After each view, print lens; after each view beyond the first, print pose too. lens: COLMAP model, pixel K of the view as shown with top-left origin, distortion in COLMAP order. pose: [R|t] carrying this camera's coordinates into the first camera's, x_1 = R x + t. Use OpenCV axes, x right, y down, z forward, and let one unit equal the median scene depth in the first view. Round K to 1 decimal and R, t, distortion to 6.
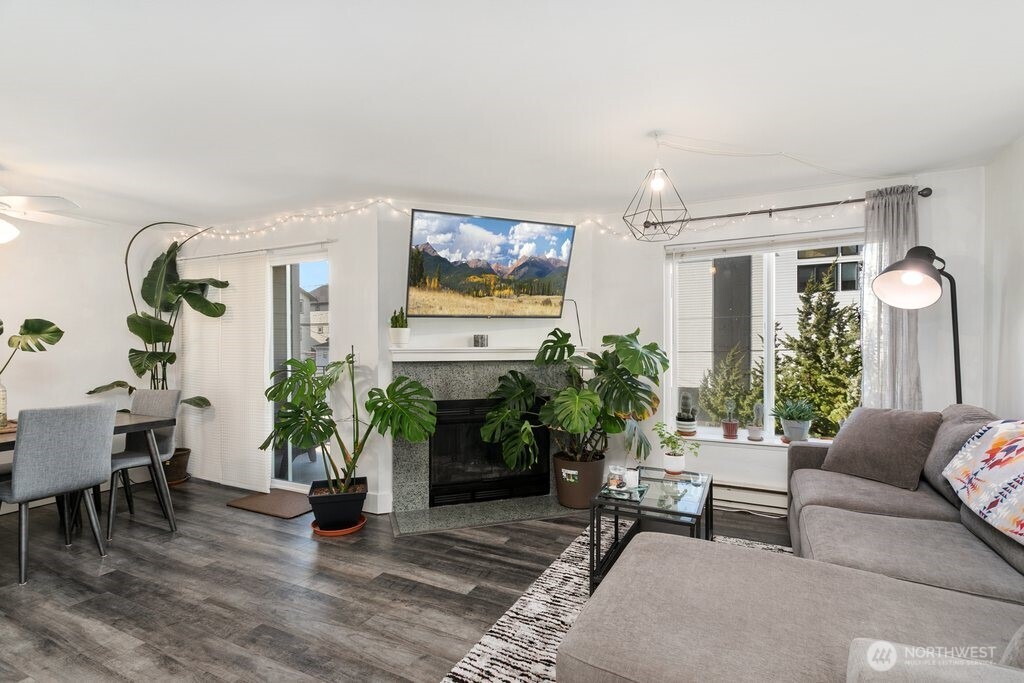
lens RADIAL K [[482.2, 0, 494.4], [0, 482.2, 355.6], [0, 0, 1]] dist [-0.005503, 0.001796]
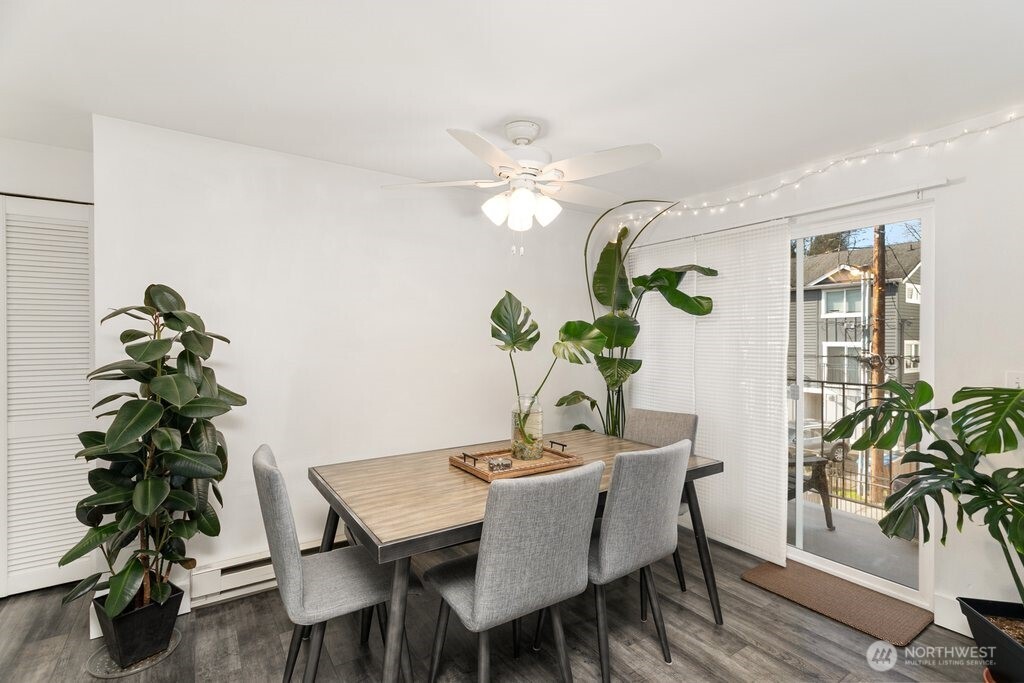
lens RADIAL K [[482.2, 0, 510.0], [0, 482.2, 343.9], [0, 0, 1]] dist [-0.005503, 0.001796]
pose [[0.860984, 0.008858, -0.508555, -0.452041], [-0.018219, 0.999744, -0.013430, -0.018386], [0.508306, 0.020828, 0.860924, 0.191837]]
